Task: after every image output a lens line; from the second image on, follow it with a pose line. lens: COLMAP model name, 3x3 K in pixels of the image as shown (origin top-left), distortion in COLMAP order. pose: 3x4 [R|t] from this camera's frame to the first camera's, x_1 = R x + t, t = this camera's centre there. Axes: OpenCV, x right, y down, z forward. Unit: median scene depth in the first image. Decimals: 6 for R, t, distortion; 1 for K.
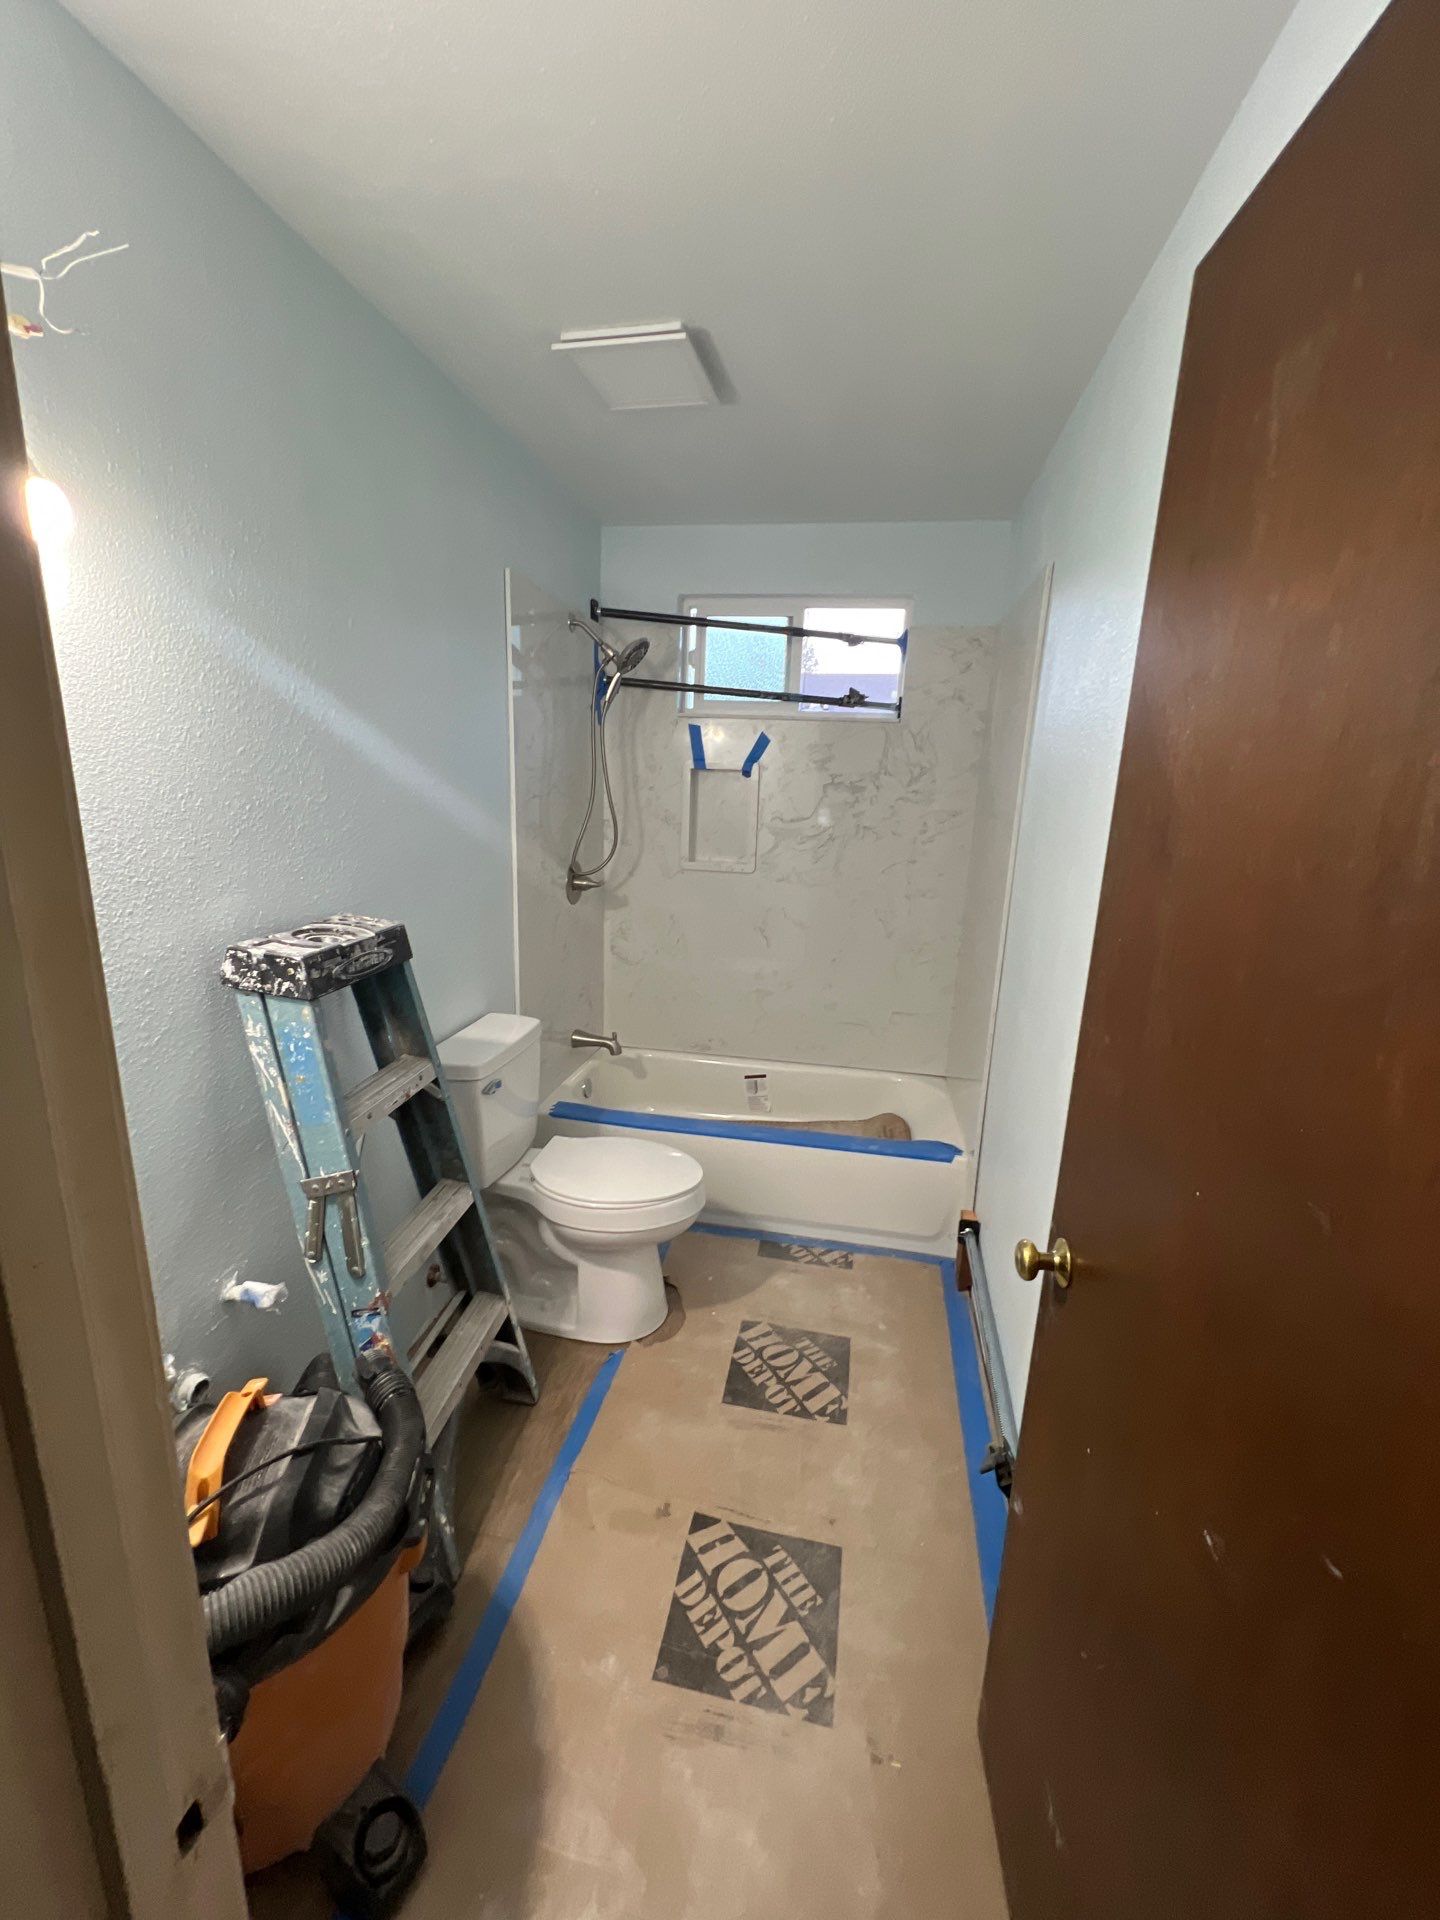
lens RADIAL K [[767.2, 0, 727.6], [0, 767.2, 954.7], [0, 0, 1]] dist [-0.005375, 0.001168]
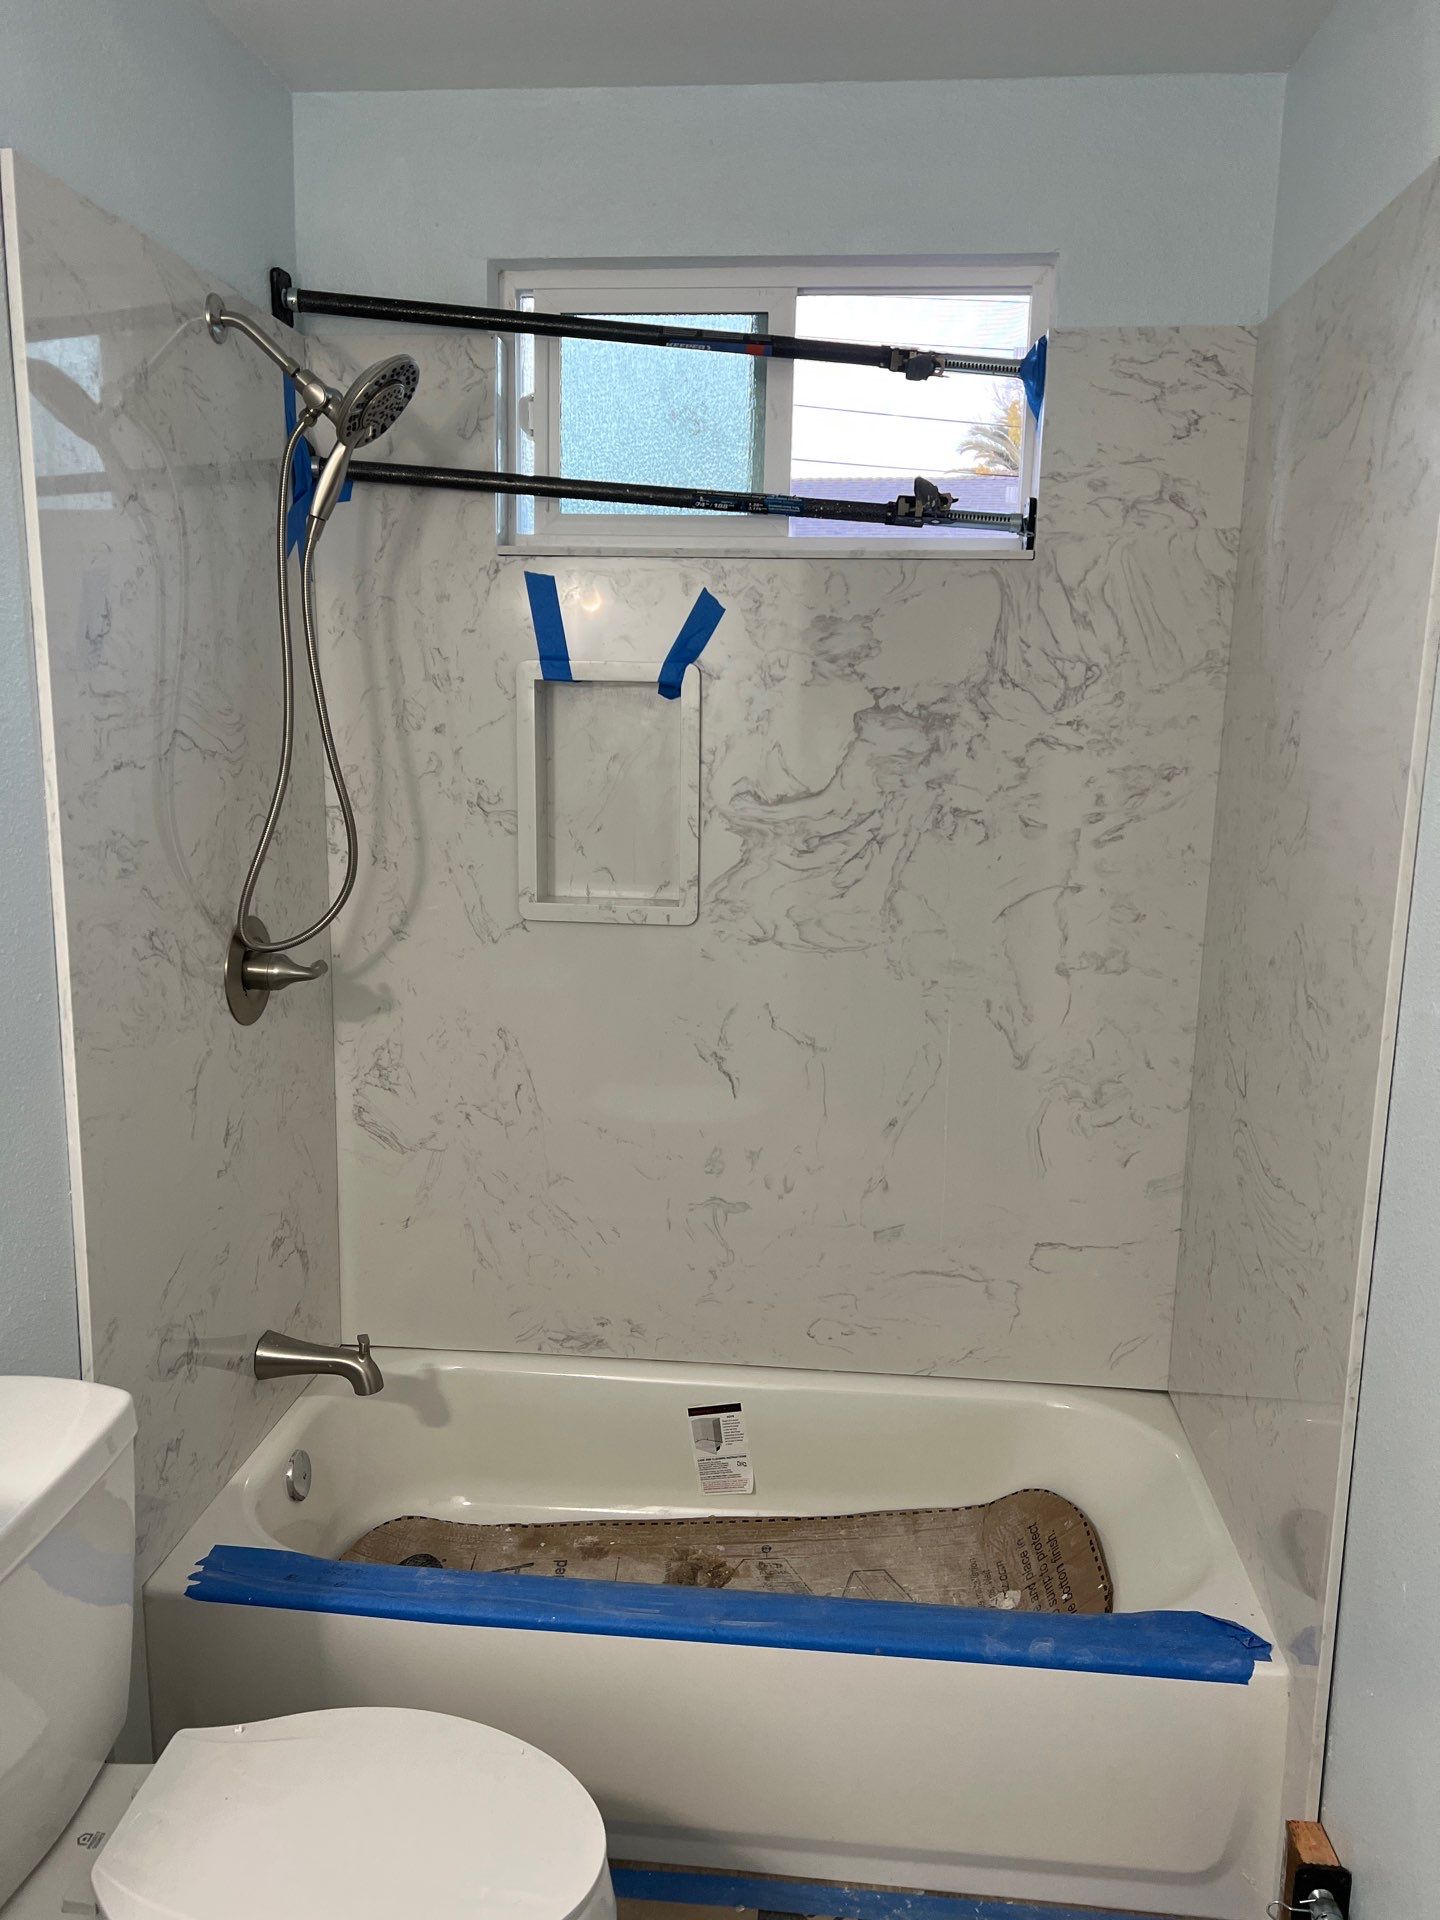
lens RADIAL K [[1439.9, 0, 715.7], [0, 1439.9, 953.9], [0, 0, 1]] dist [0.066039, -0.082686]
pose [[0.996936, -0.034589, 0.070163, -0.010920], [0.037188, 0.998657, -0.036075, -0.066280], [-0.068821, 0.038573, 0.996883, 0.232270]]
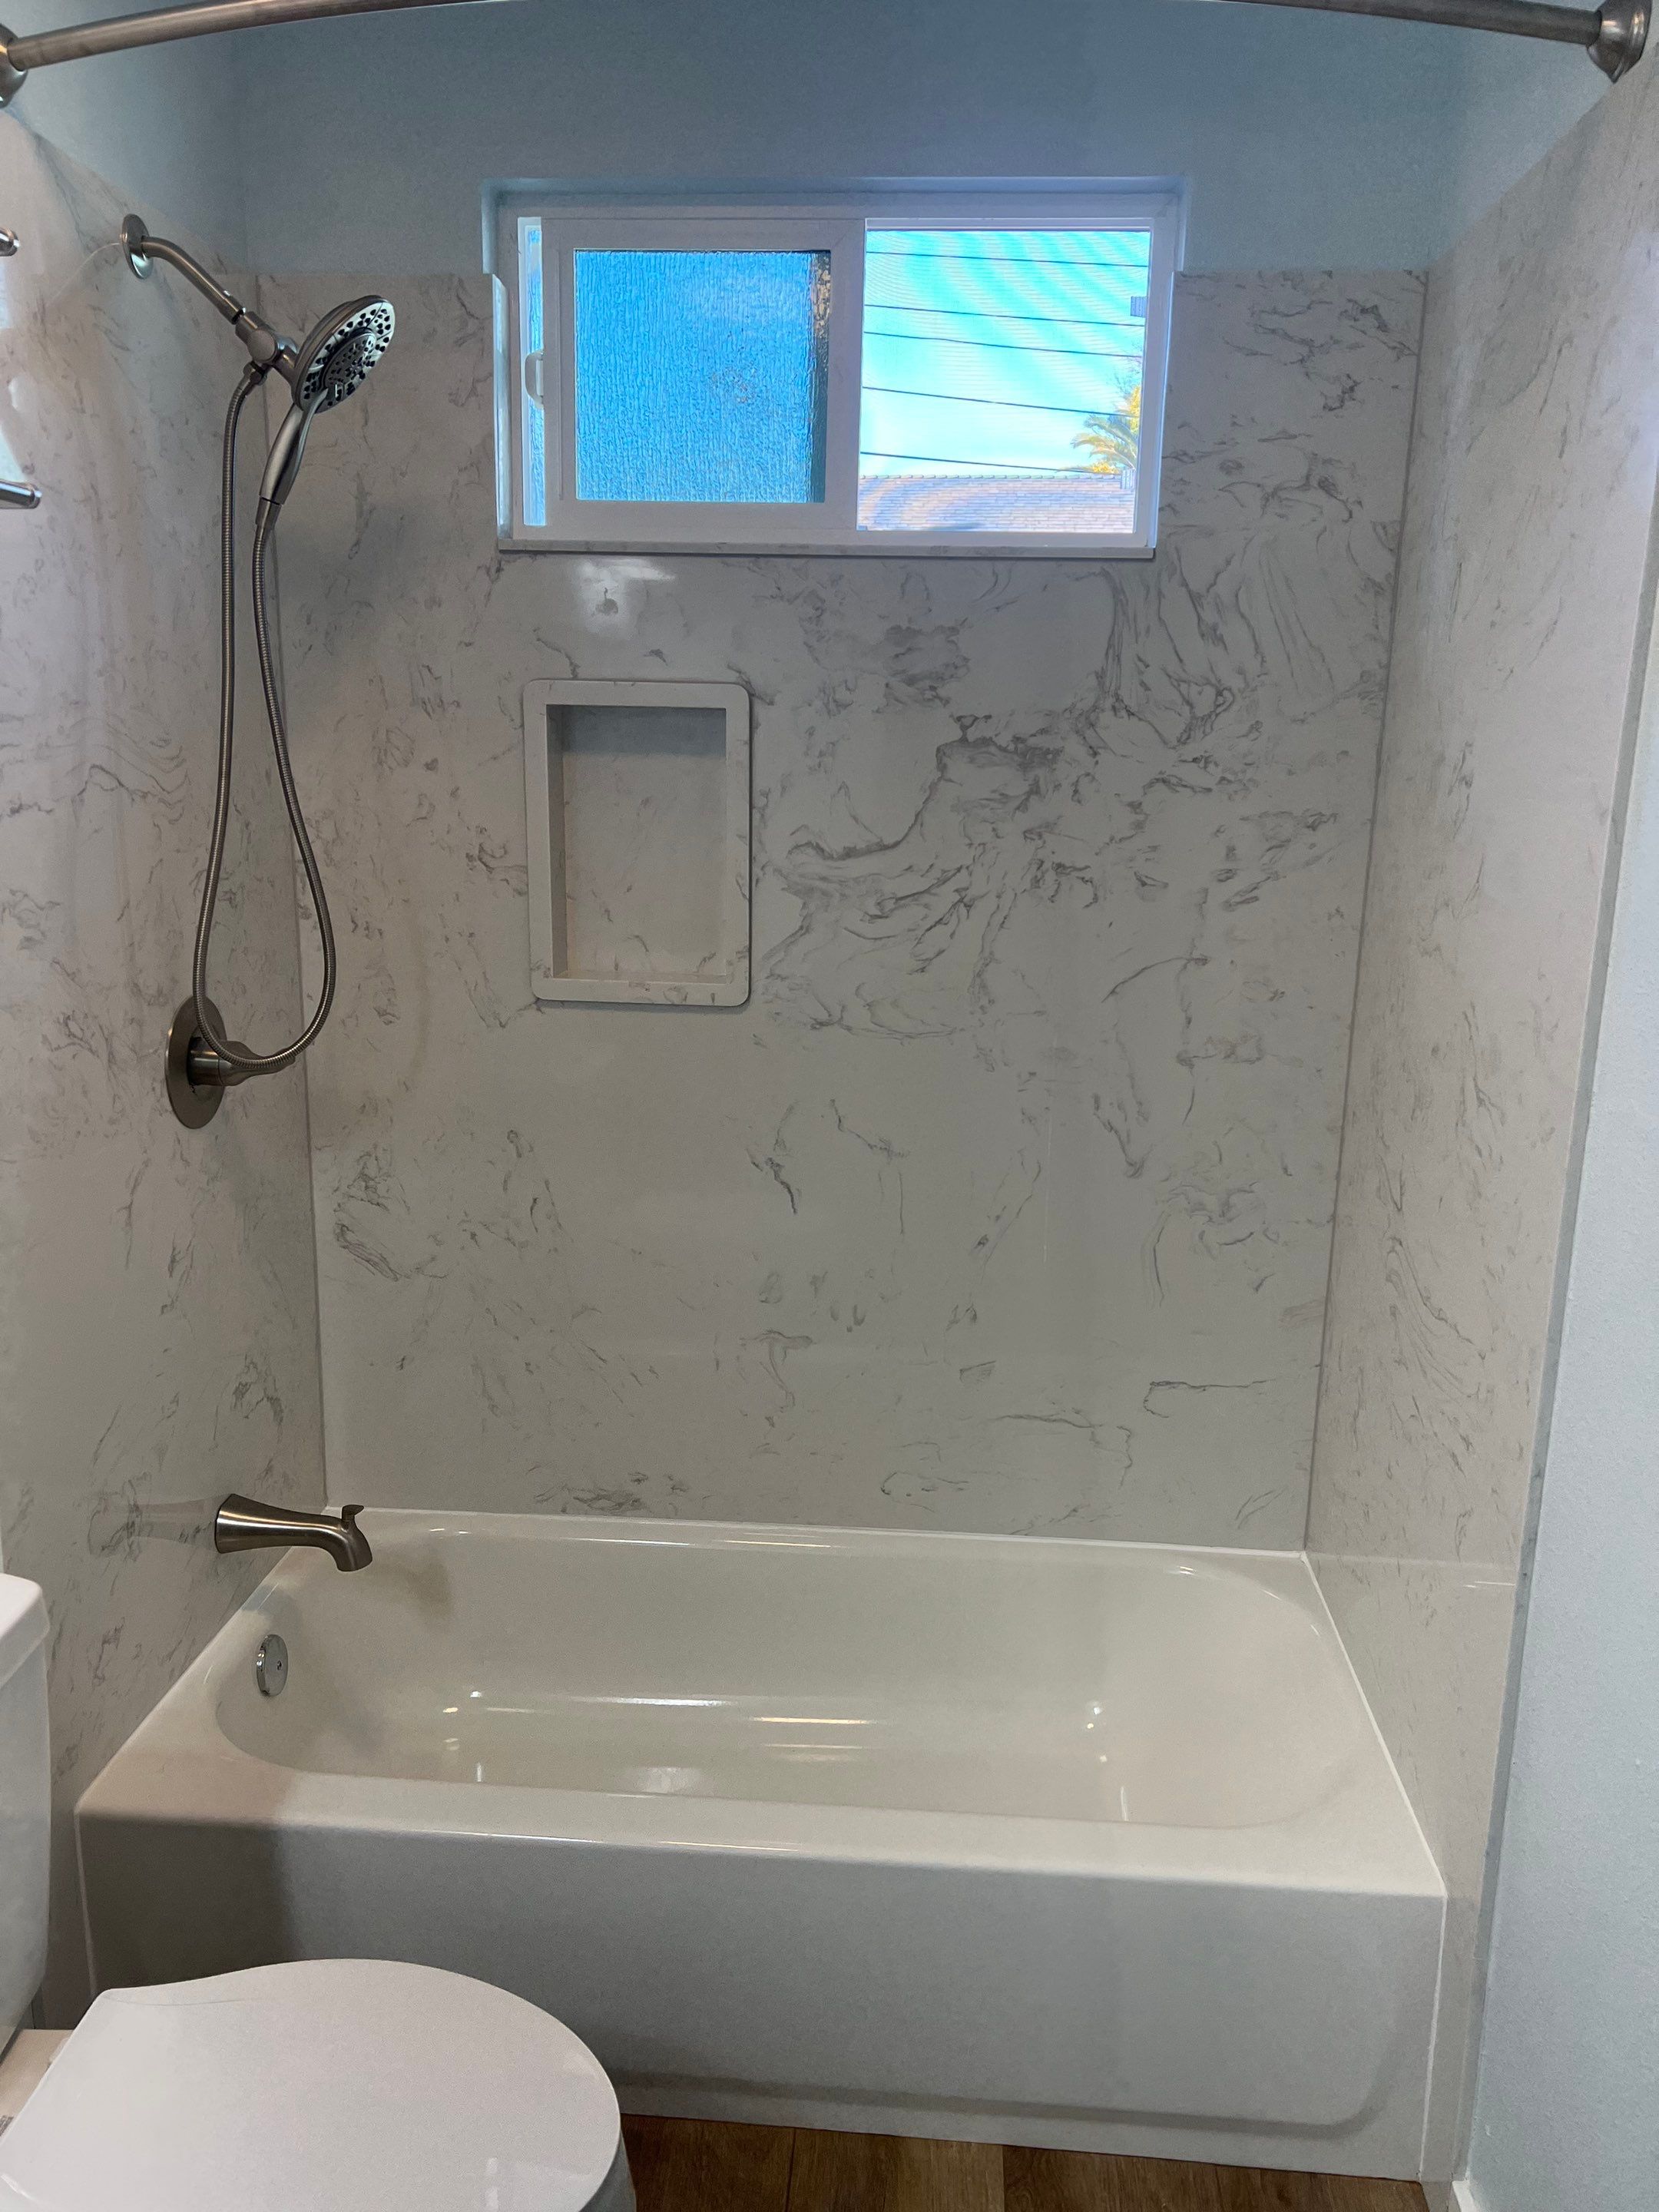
lens RADIAL K [[1658.9, 0, 828.9], [0, 1658.9, 1104.3], [0, 0, 1]] dist [0.066039, -0.082686]
pose [[0.995034, -0.040438, 0.090952, 0.001854], [0.040053, 0.999179, 0.006054, -0.069258], [-0.091122, -0.002381, 0.995837, 0.266603]]
